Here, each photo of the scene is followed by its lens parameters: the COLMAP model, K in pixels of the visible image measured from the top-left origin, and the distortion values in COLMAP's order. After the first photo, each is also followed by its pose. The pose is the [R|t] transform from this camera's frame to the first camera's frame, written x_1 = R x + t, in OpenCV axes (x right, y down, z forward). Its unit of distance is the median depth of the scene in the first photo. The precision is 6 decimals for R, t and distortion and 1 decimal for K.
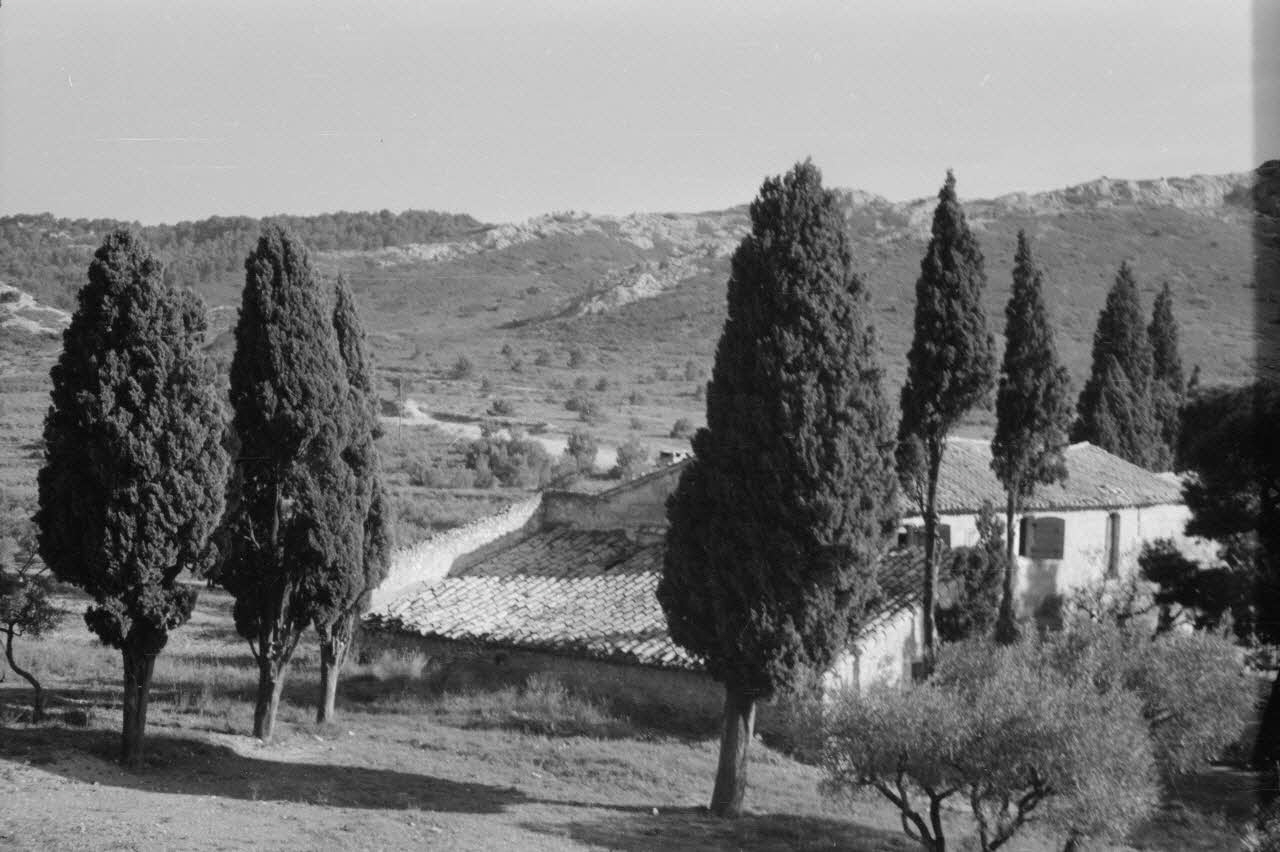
lens RADIAL K [[1870.0, 0, 622.2], [0, 1870.0, 424.2], [0, 0, 1]] dist [0.003481, -0.073750]
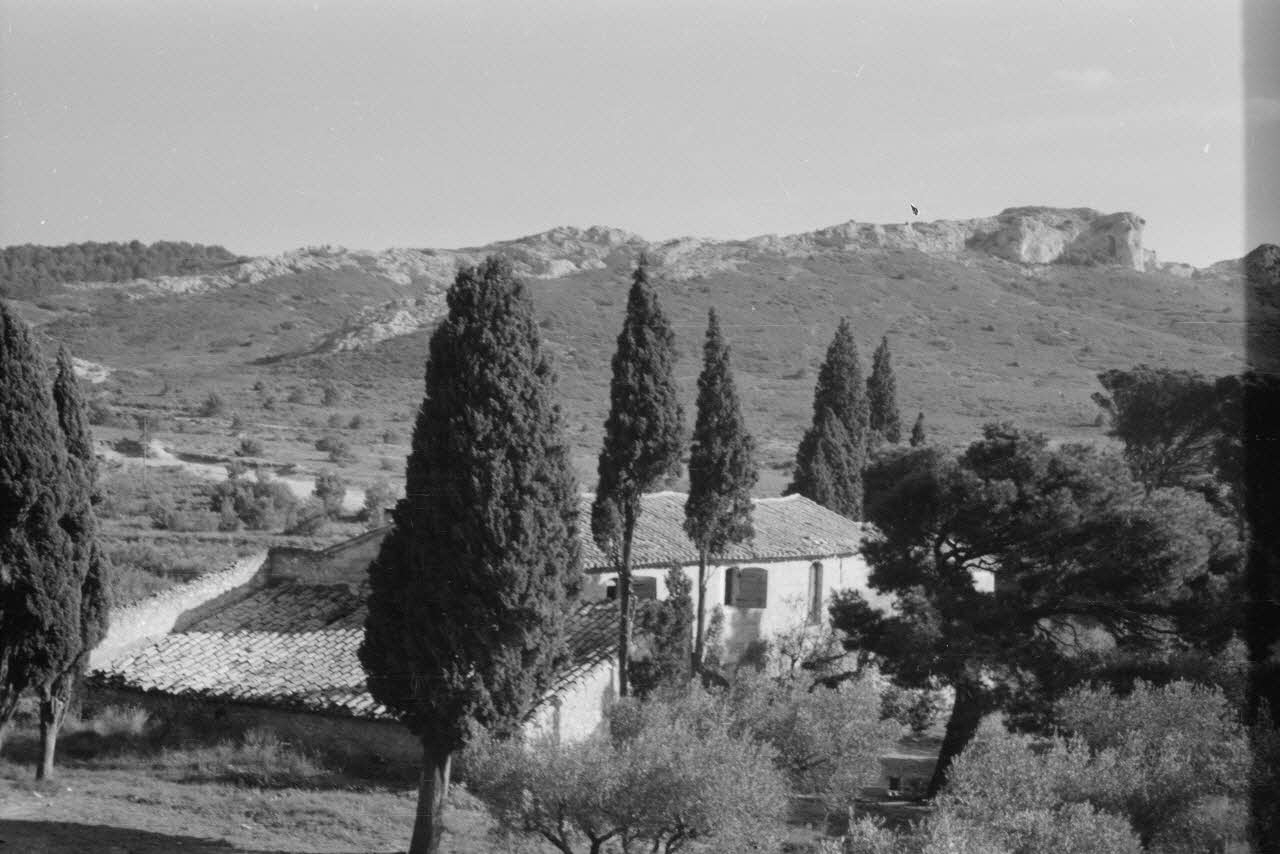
lens RADIAL K [[1883.6, 0, 637.3], [0, 1883.6, 404.0], [0, 0, 1]] dist [0.000487, -0.179252]
pose [[0.991020, 0.003785, 0.133661, 0.025175], [0.000034, 0.999592, -0.028553, -0.017014], [-0.133714, 0.028301, 0.990616, -0.072526]]
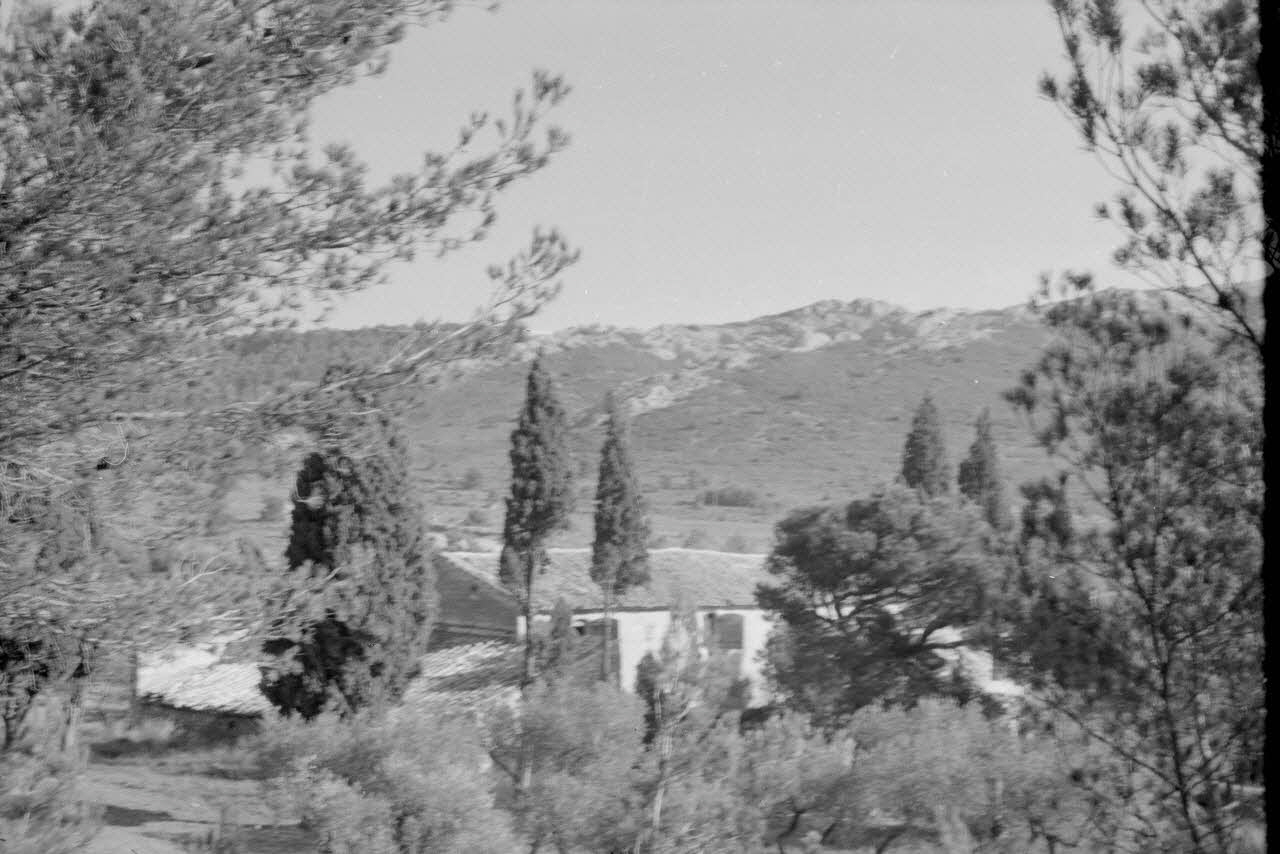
lens RADIAL K [[1883.6, 0, 637.3], [0, 1883.6, 404.0], [0, 0, 1]] dist [0.000487, -0.179252]
pose [[0.999525, -0.007025, -0.029998, 0.268520], [0.005005, 0.997749, -0.066870, -0.006263], [0.030400, 0.066688, 0.997311, -0.303148]]
